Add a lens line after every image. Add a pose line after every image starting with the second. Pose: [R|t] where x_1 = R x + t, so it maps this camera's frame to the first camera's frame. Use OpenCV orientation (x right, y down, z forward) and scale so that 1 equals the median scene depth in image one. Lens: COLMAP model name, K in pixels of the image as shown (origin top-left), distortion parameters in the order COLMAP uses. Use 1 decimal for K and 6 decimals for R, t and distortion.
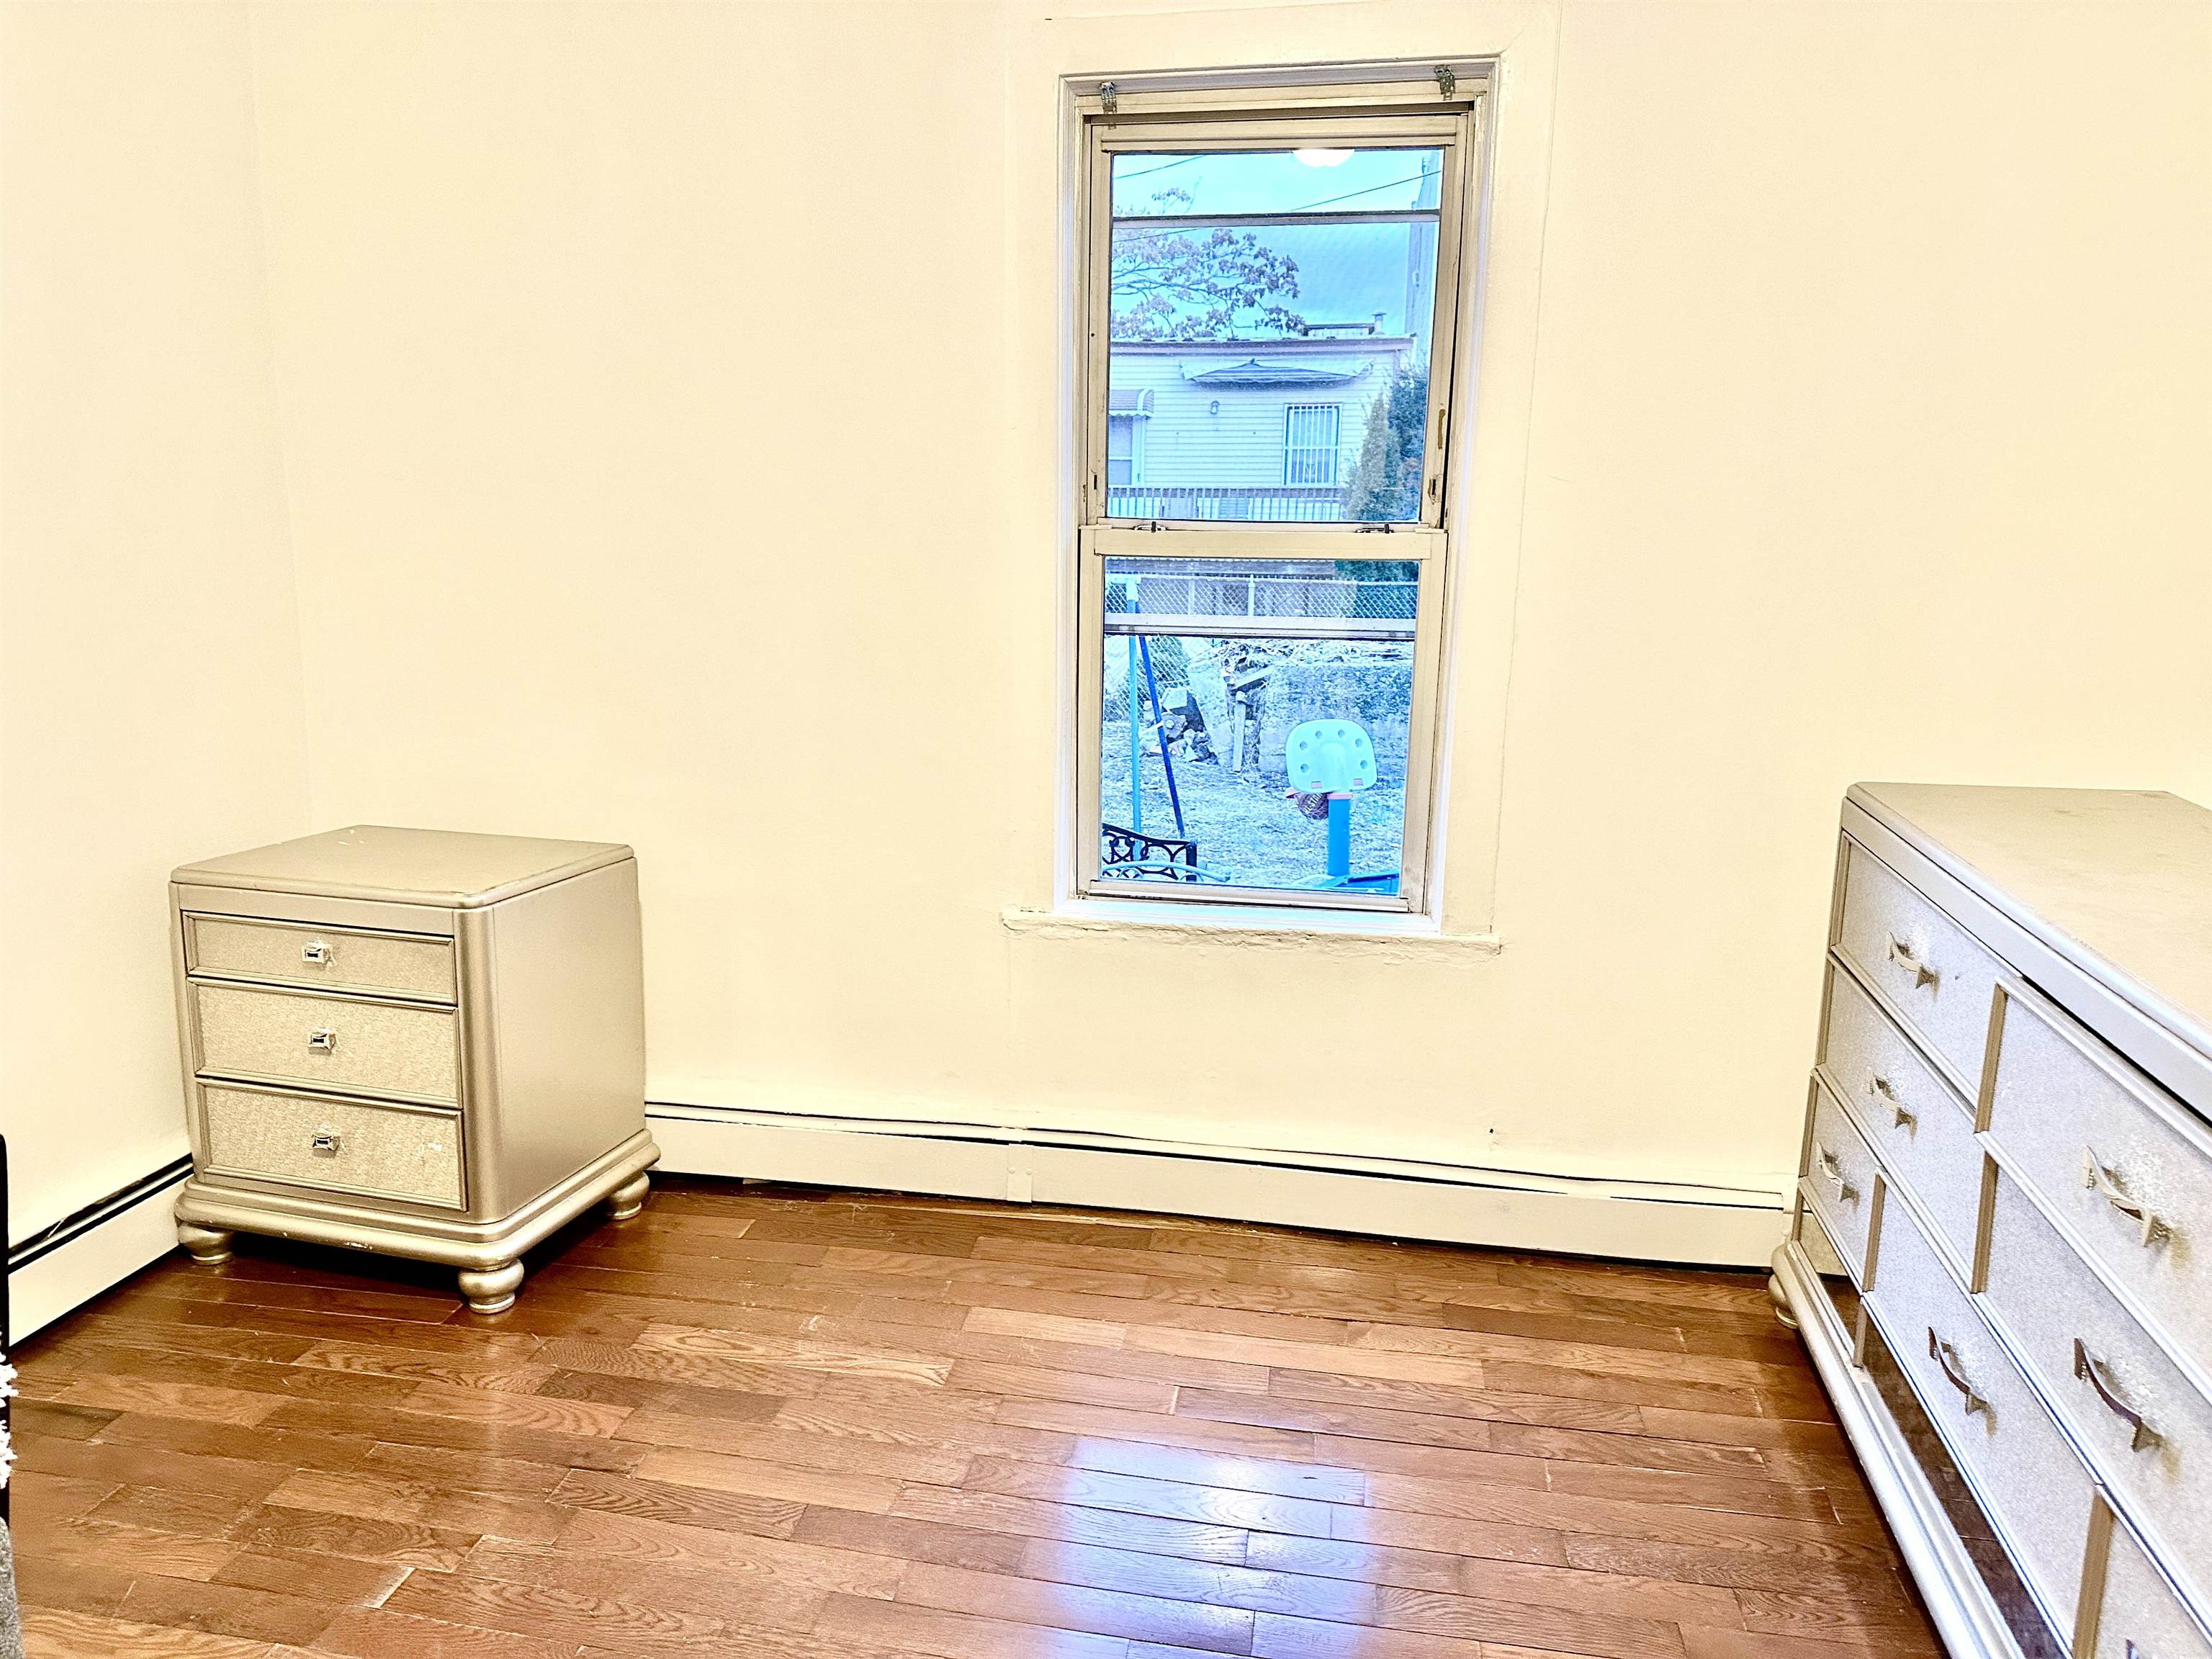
lens RADIAL K [[1522.5, 0, 1102.4], [0, 1522.5, 827.6], [0, 0, 1]] dist [0.120987, -0.203355]
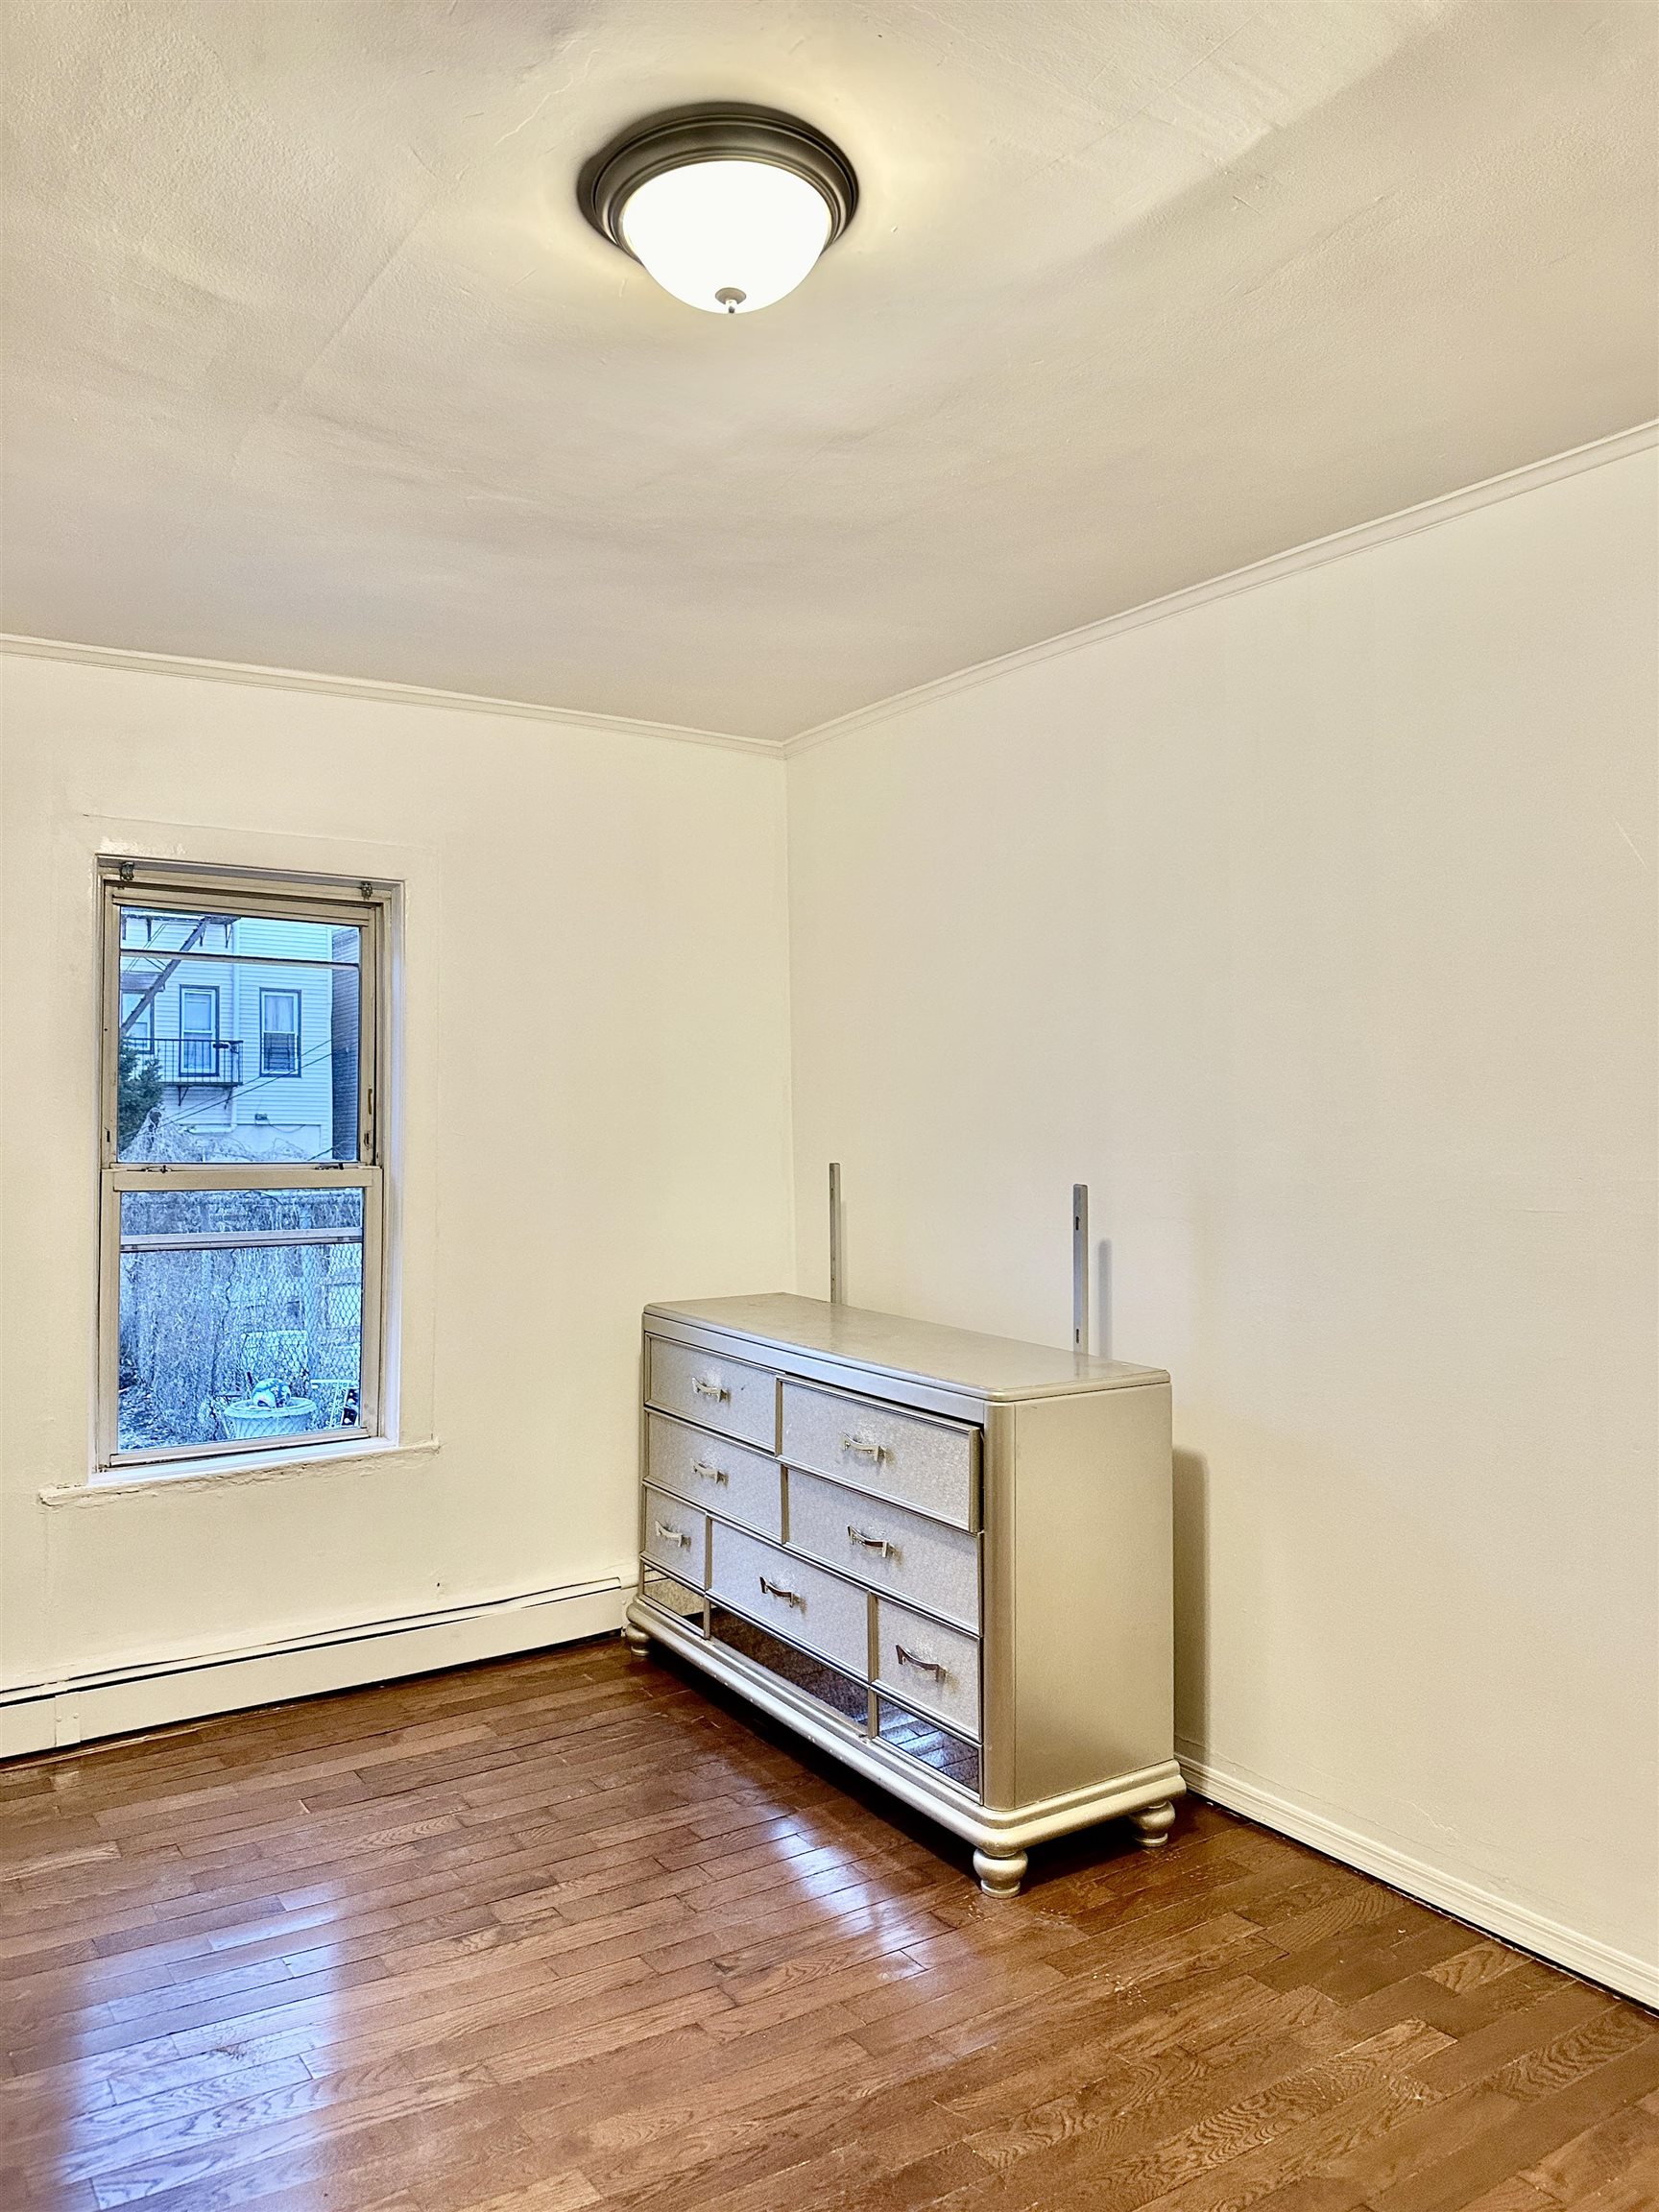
lens RADIAL K [[1531.3, 0, 829.5], [0, 1531.3, 1106.0], [0, 0, 1]] dist [0.050695, -0.046235]
pose [[0.718628, 0.000015, 0.695394, -0.497480], [0.153768, 0.975243, -0.158926, 0.051775], [-0.678181, 0.221138, 0.700835, -0.348726]]
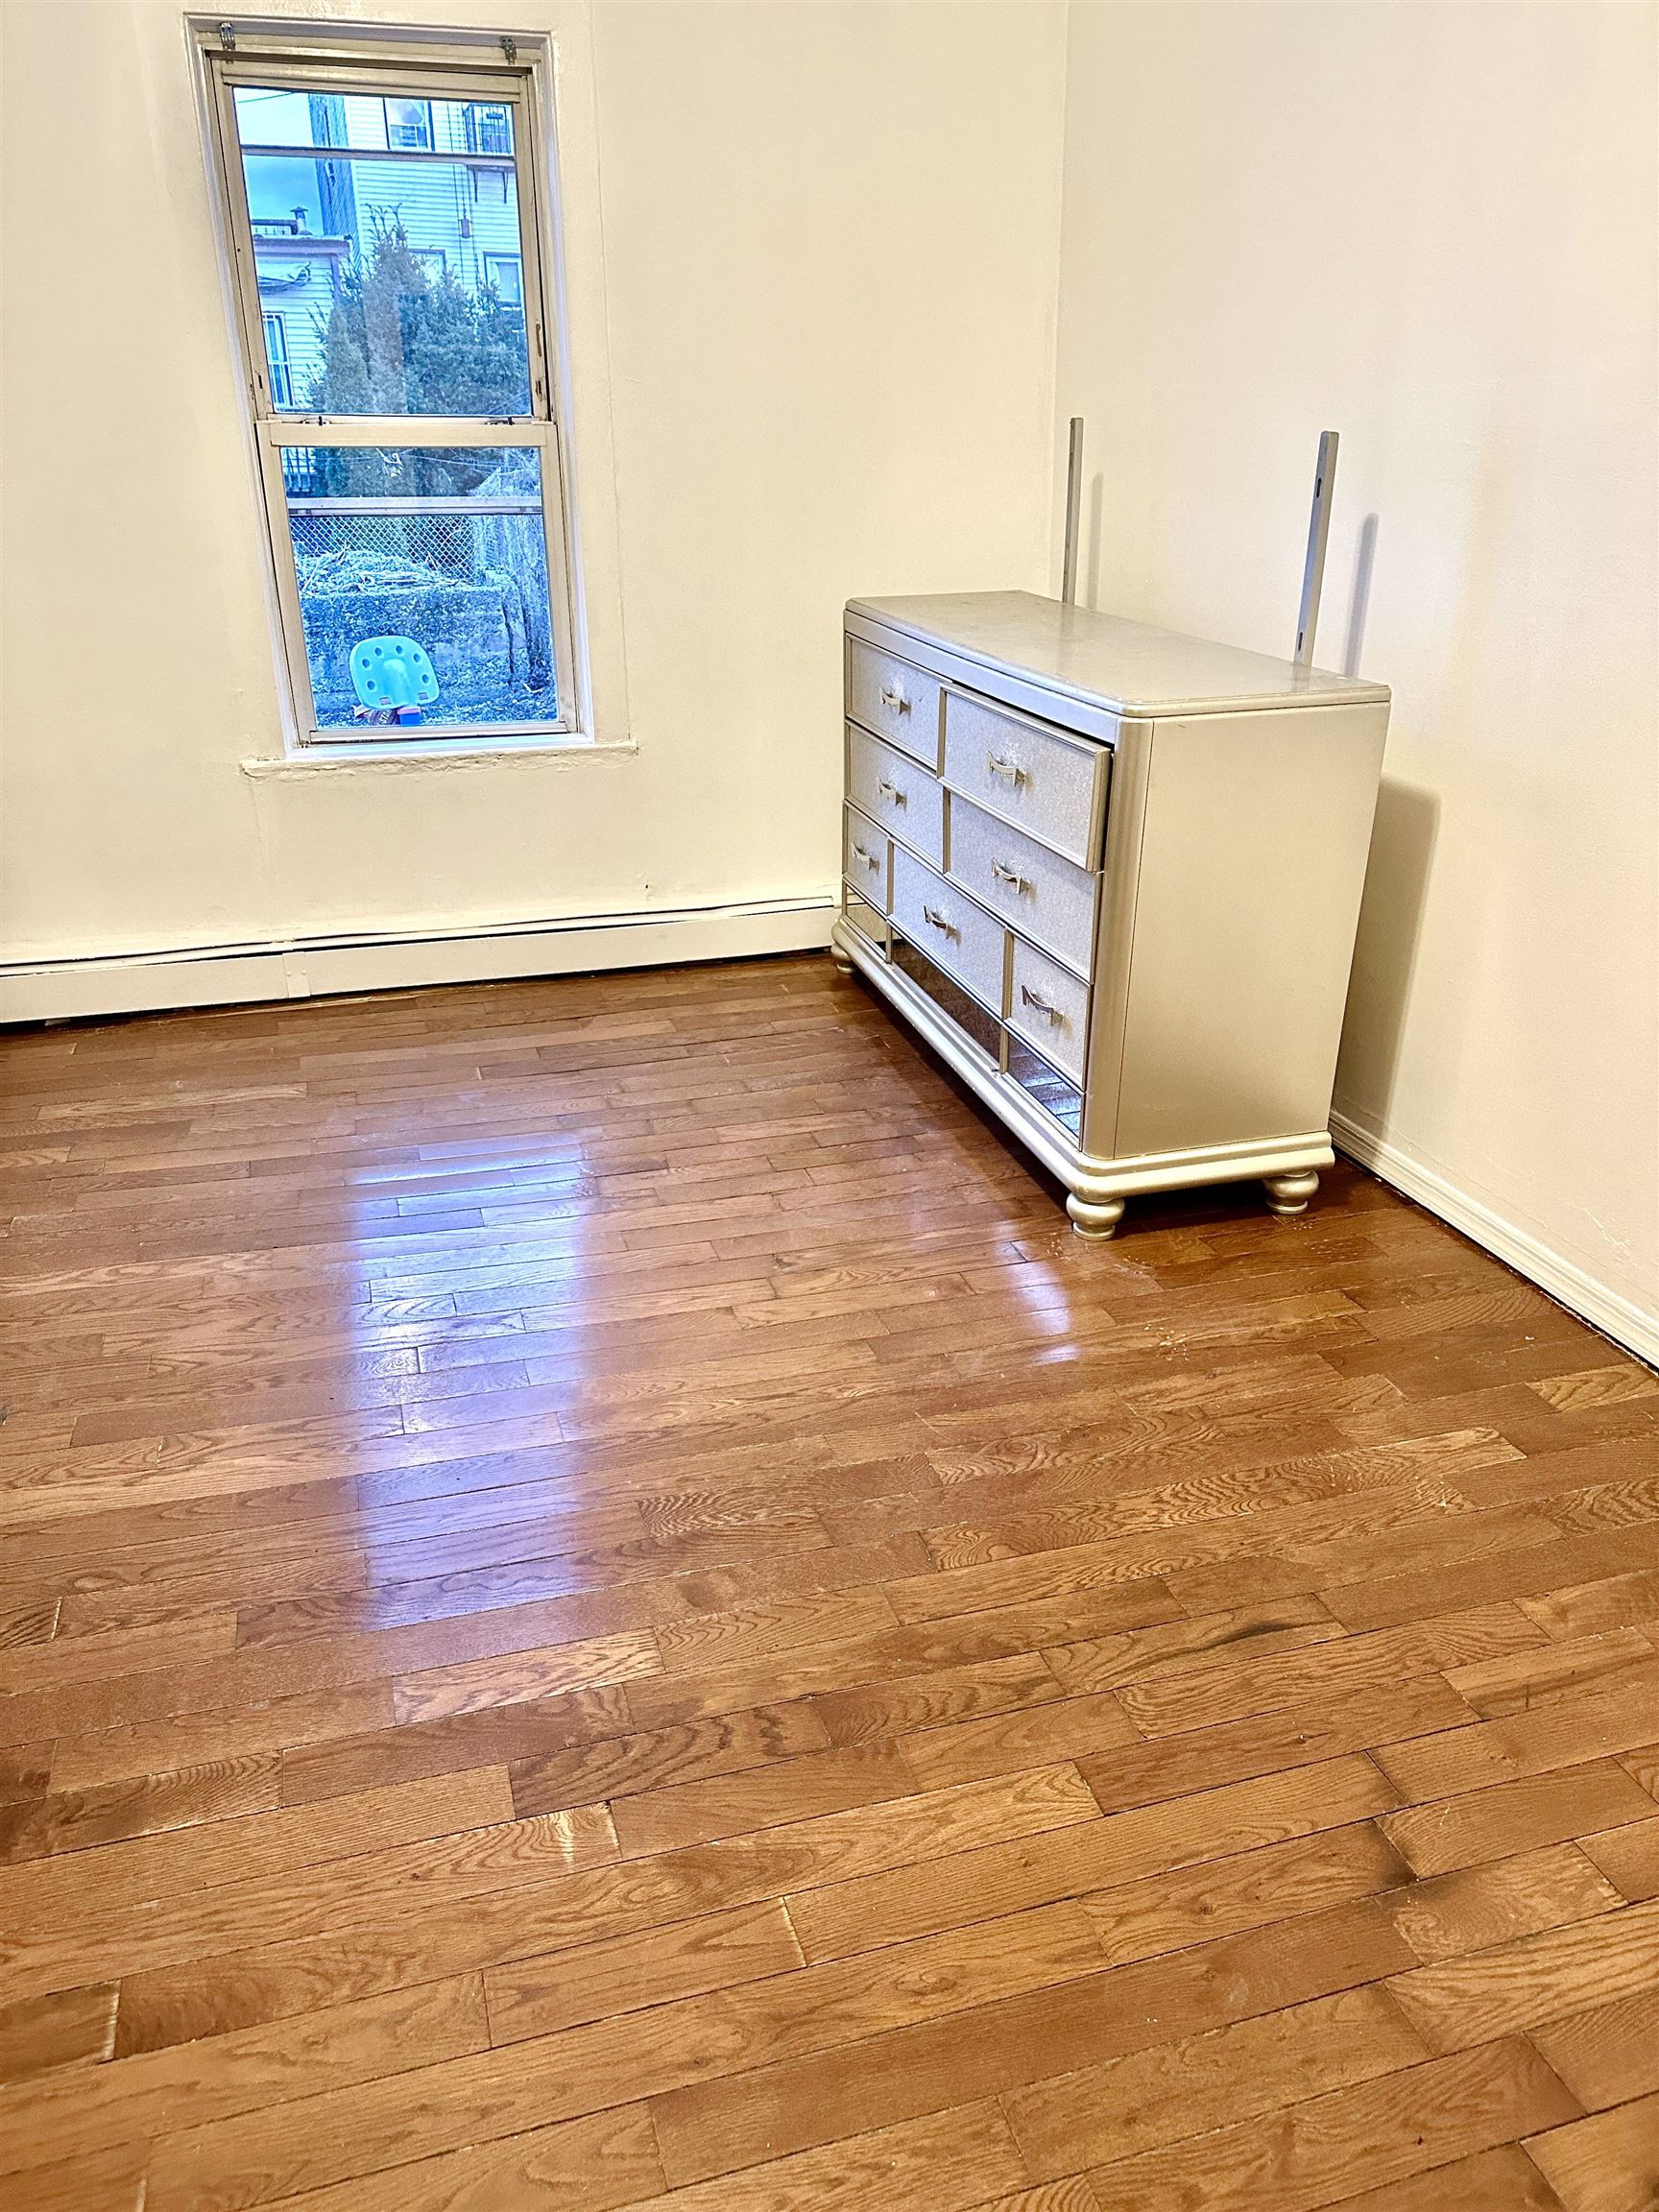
lens RADIAL K [[1529.1, 0, 824.8], [0, 1529.1, 1078.4], [0, 0, 1]] dist [0.128076, -0.141455]
pose [[0.889509, -0.187146, 0.416834, -0.233214], [0.107957, 0.972524, 0.206256, 0.100572], [-0.443981, -0.138466, 0.885273, -0.364588]]
